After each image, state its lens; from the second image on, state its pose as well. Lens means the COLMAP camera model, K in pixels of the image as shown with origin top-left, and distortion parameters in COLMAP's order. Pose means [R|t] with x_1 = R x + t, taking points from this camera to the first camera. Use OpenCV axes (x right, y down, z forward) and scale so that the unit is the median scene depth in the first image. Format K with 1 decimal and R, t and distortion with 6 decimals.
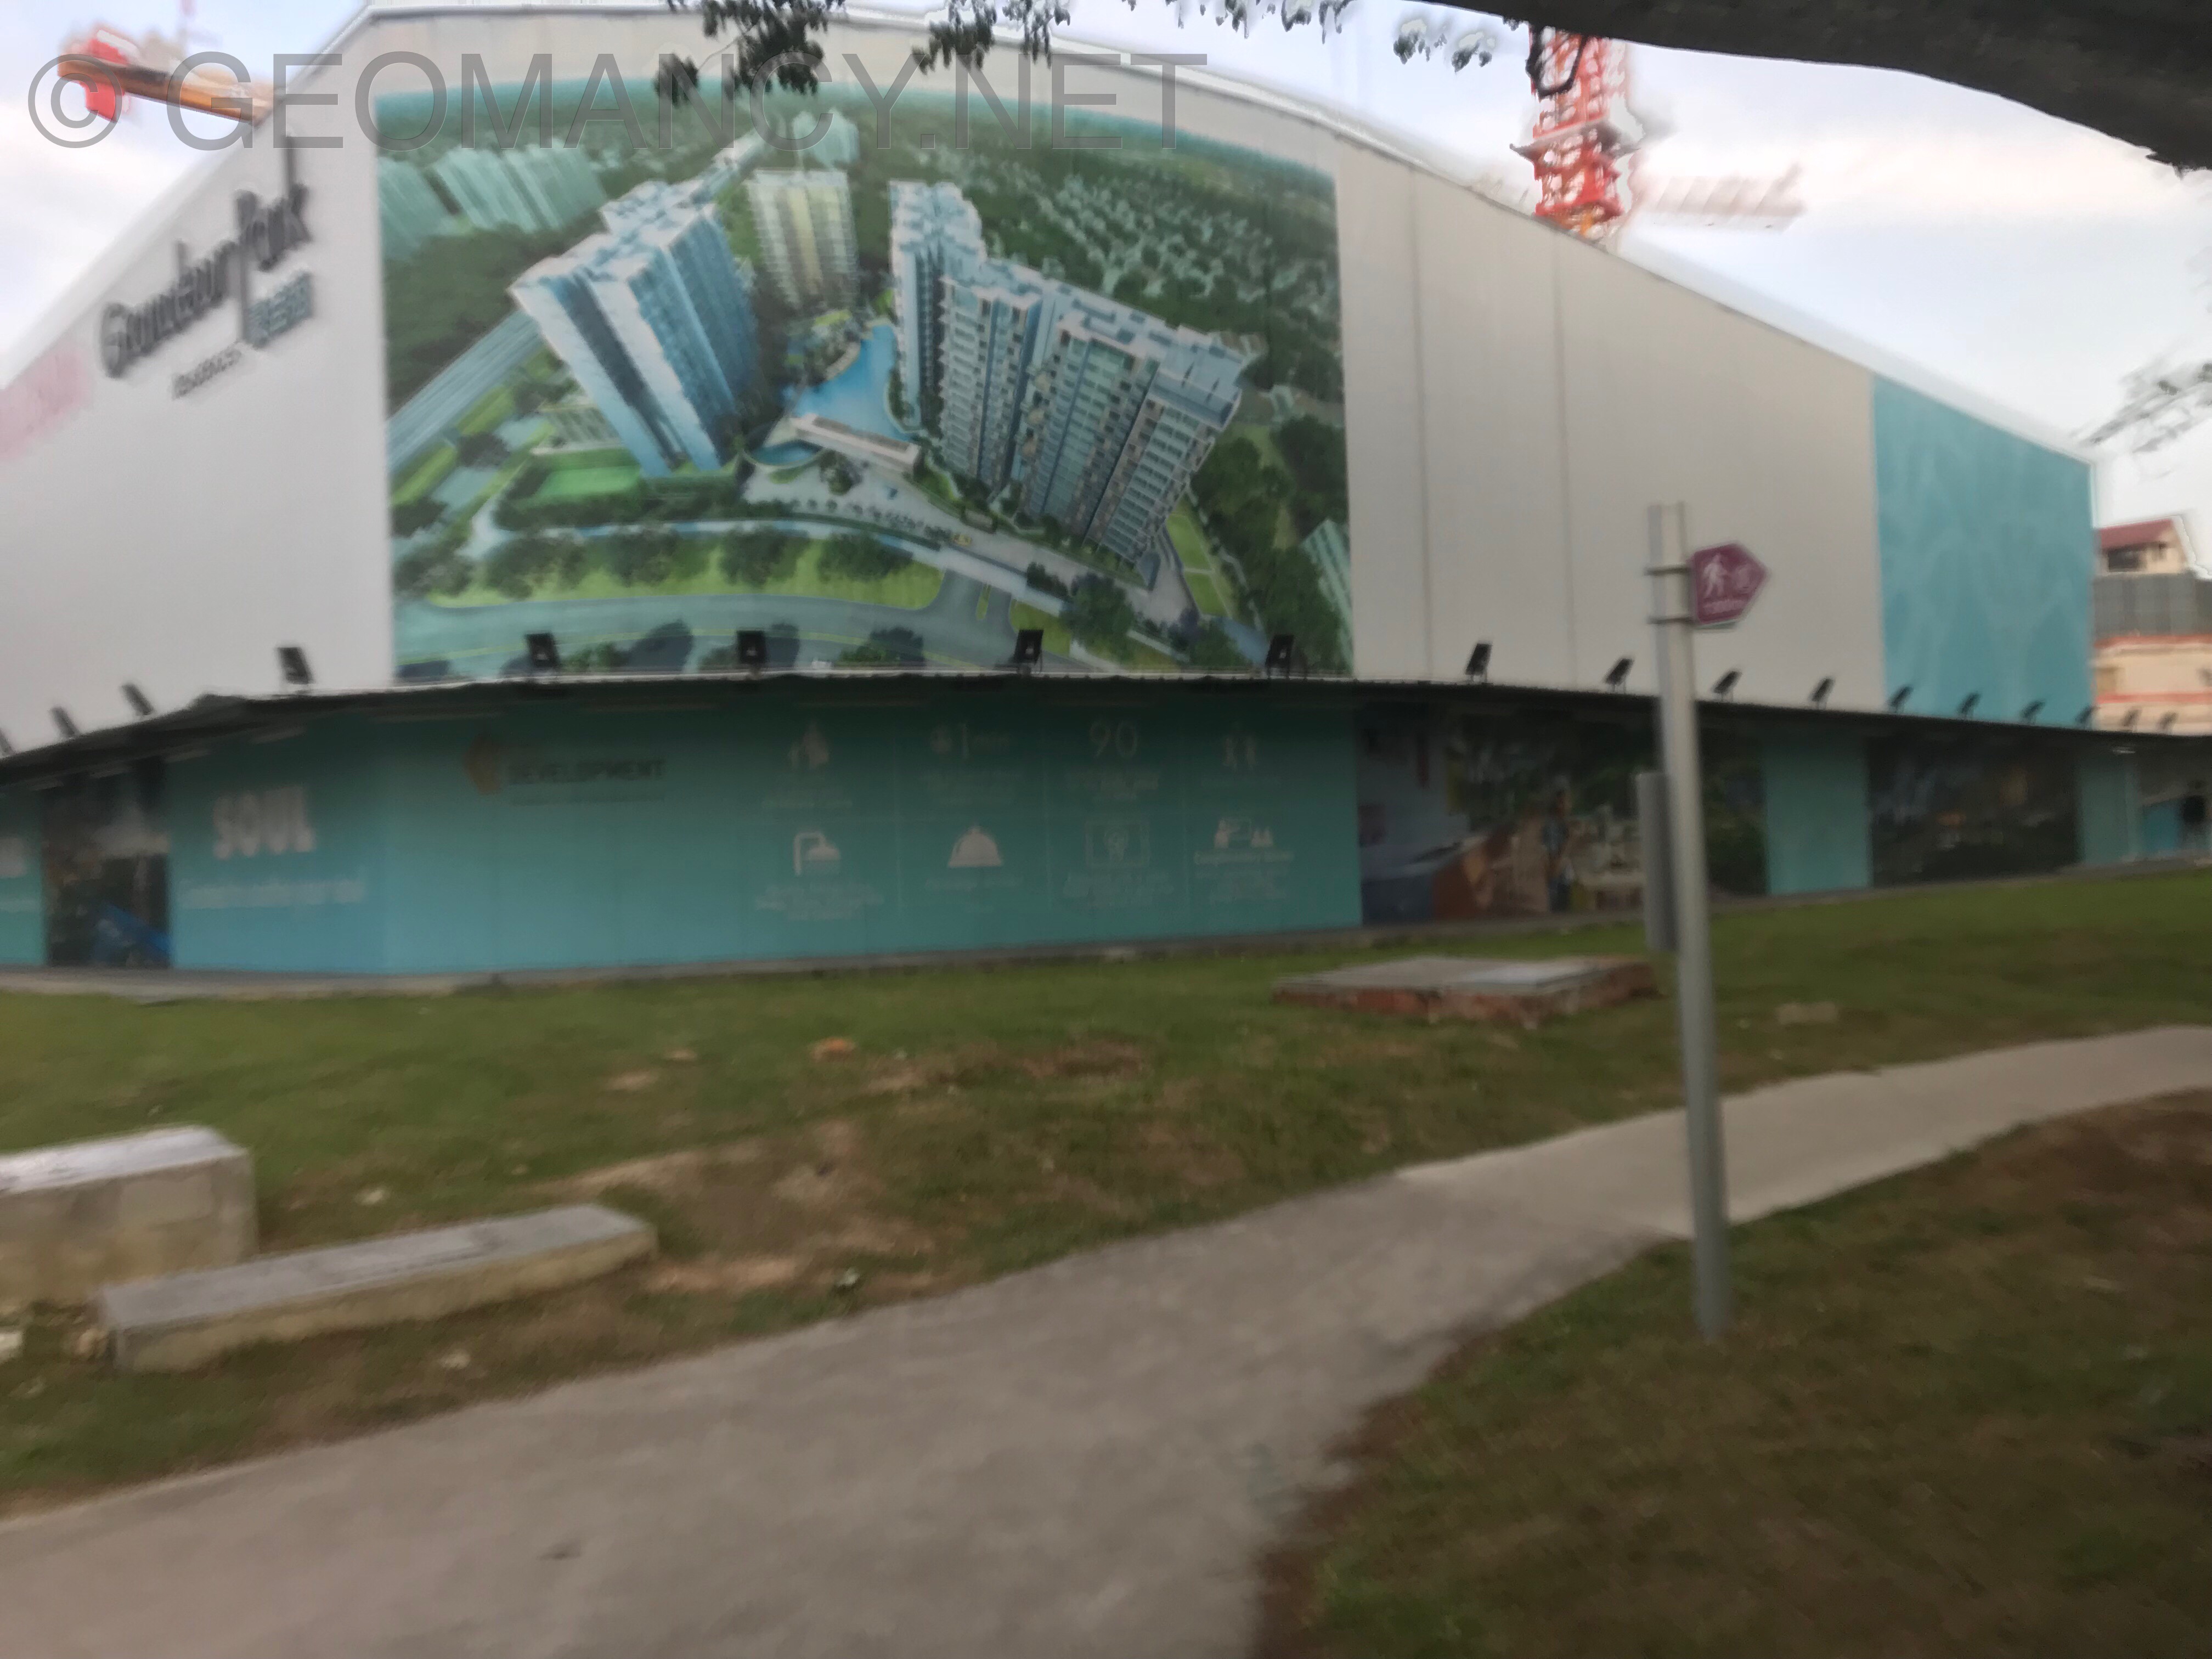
lens RADIAL K [[1770.9, 0, 1106.0], [0, 1770.9, 829.5], [0, 0, 1]] dist [0.086748, -0.146871]
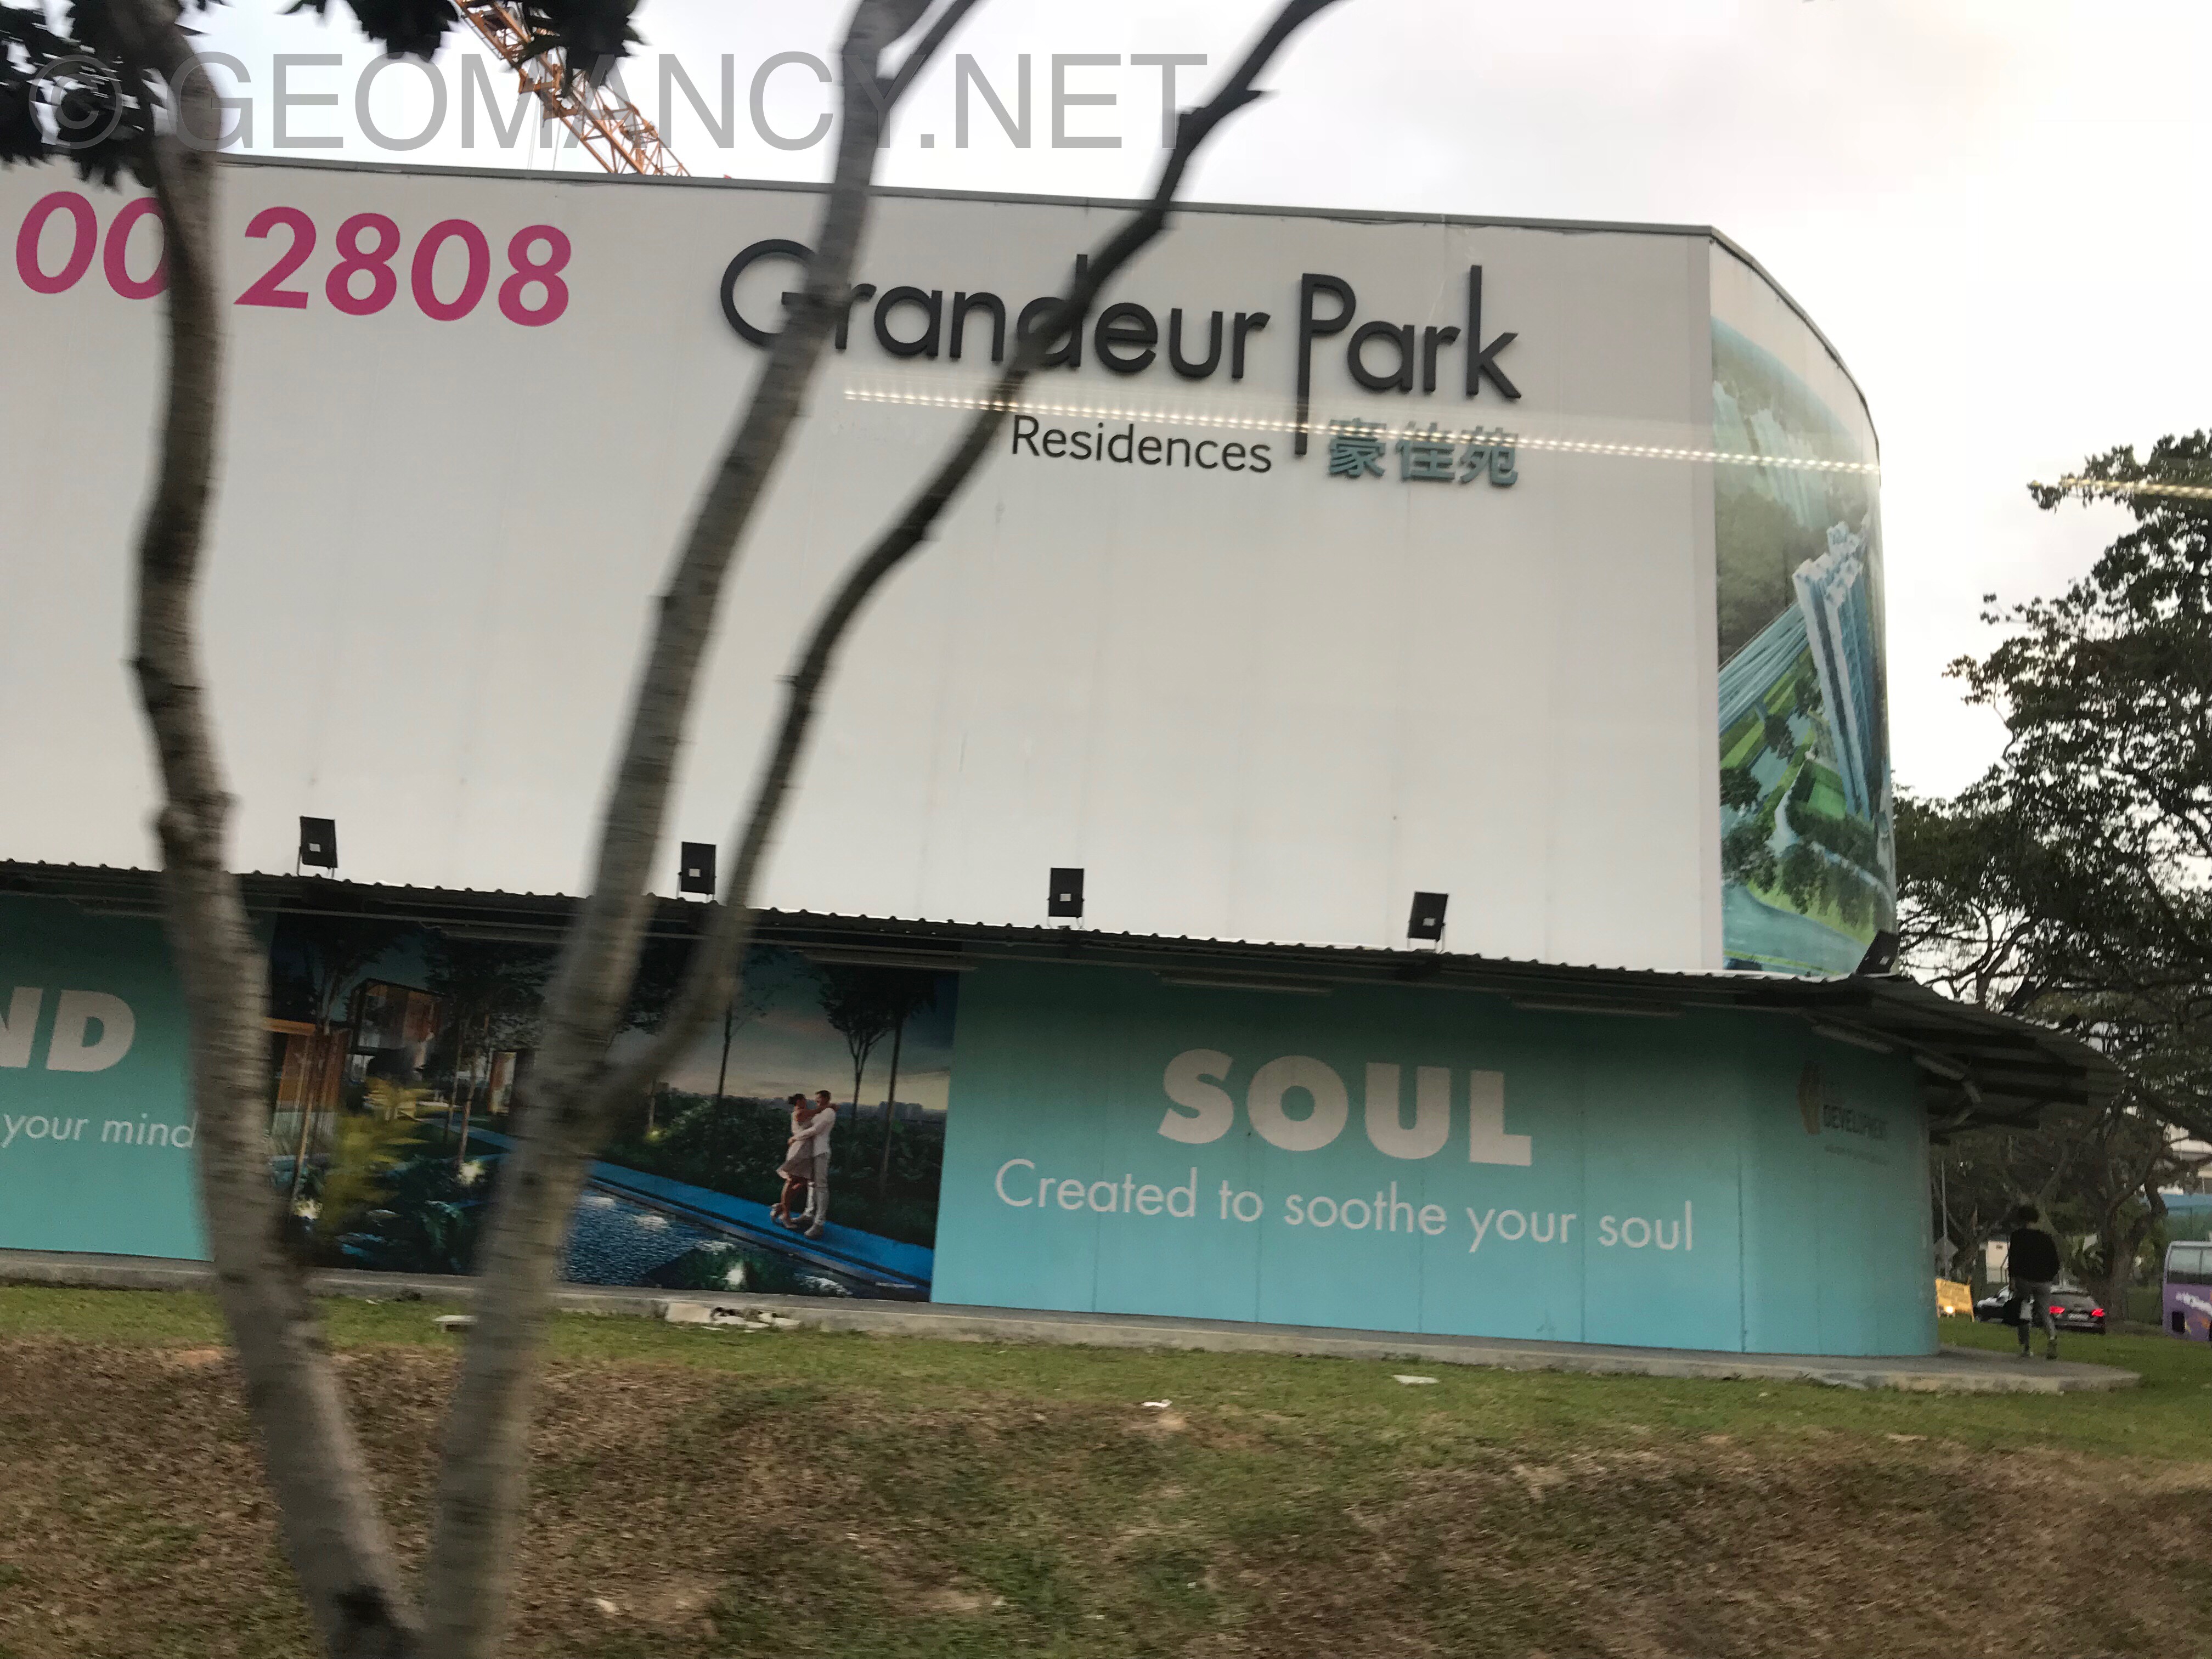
lens RADIAL K [[1770.9, 0, 1106.0], [0, 1770.9, 829.5], [0, 0, 1]] dist [0.086748, -0.146871]
pose [[0.649907, 0.246676, 0.718869, -1.177472], [-0.106655, 0.966104, -0.235091, 0.072438], [-0.752493, 0.076116, 0.654187, 0.678935]]
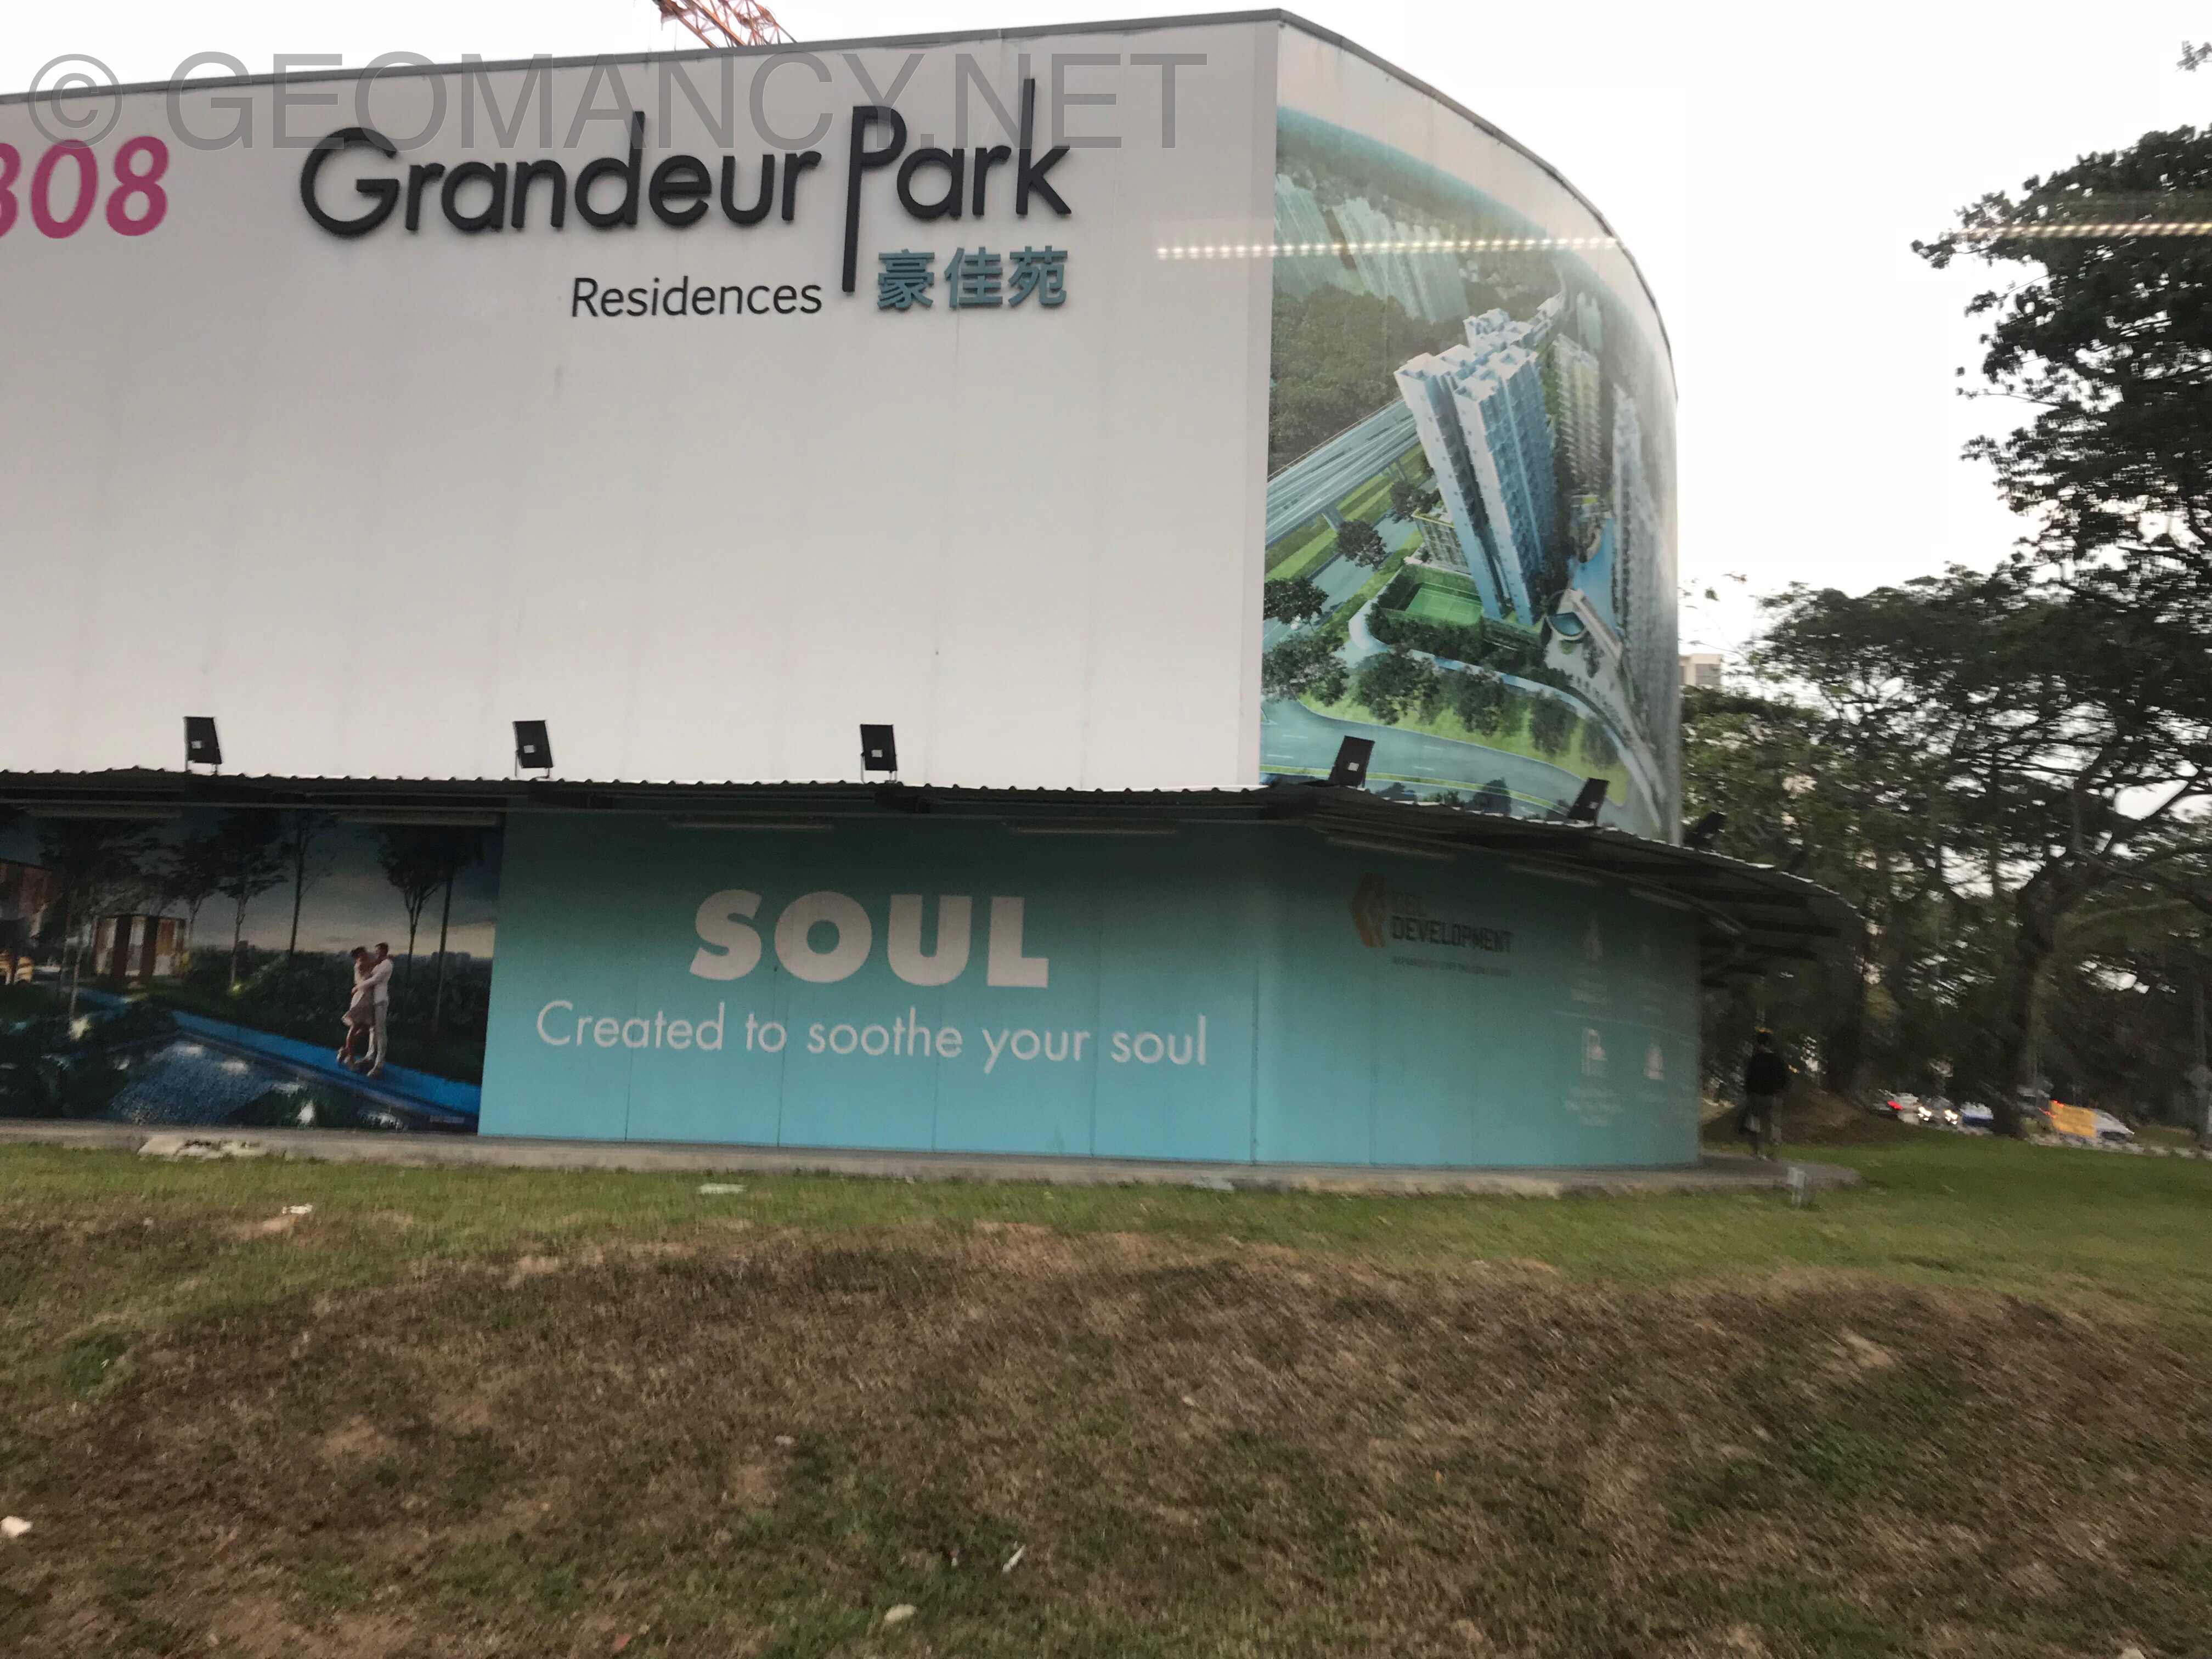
lens RADIAL K [[1795.4, 0, 1135.6], [0, 1795.4, 839.8], [0, 0, 1]] dist [0.025047, -0.004630]
pose [[0.764722, 0.152488, 0.626058, -0.940920], [-0.082163, 0.986740, -0.139978, 0.054833], [-0.639101, 0.055606, 0.767110, 0.422447]]
